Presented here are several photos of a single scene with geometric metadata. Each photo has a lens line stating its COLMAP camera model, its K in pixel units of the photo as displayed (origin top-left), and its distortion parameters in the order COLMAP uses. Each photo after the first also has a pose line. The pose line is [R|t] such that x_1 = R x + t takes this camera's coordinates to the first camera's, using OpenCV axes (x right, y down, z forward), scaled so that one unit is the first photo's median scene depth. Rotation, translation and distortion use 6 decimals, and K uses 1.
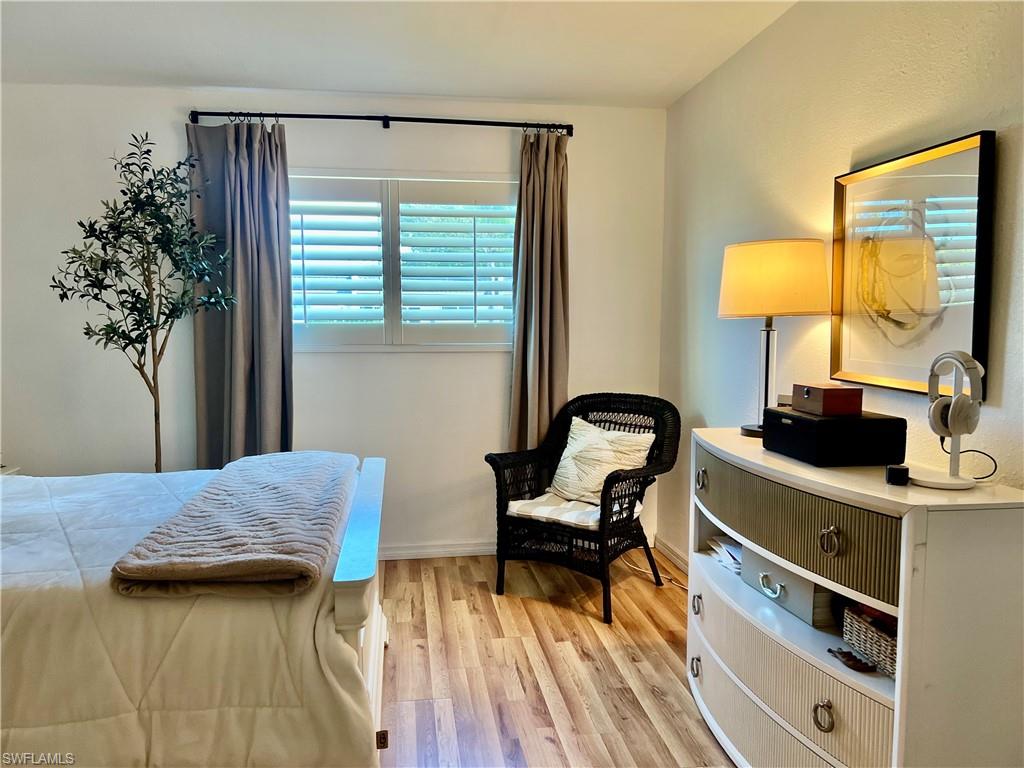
lens RADIAL K [[775.8, 0, 518.6], [0, 775.8, 391.6], [0, 0, 1]] dist [0.070556, -0.093547]
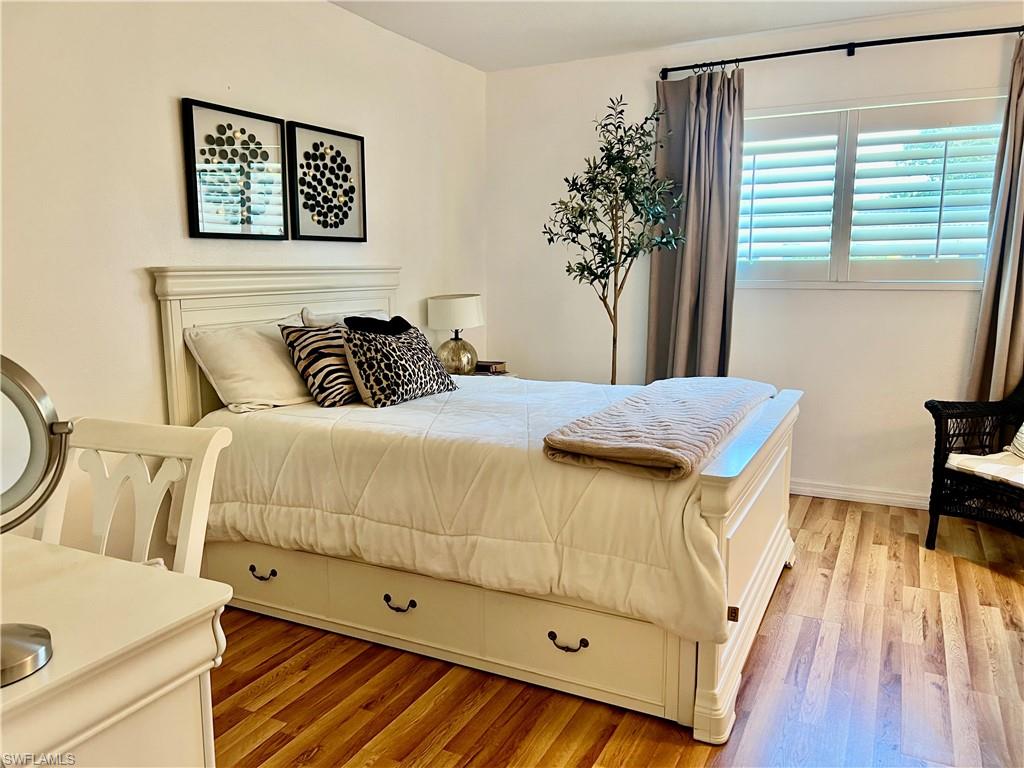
lens RADIAL K [[775.8, 0, 518.6], [0, 775.8, 391.6], [0, 0, 1]] dist [0.070556, -0.093547]
pose [[0.825898, 0.089135, -0.556730, 0.084678], [-0.047571, 0.994920, 0.088720, 0.011139], [0.561810, -0.046790, 0.825942, -0.061410]]
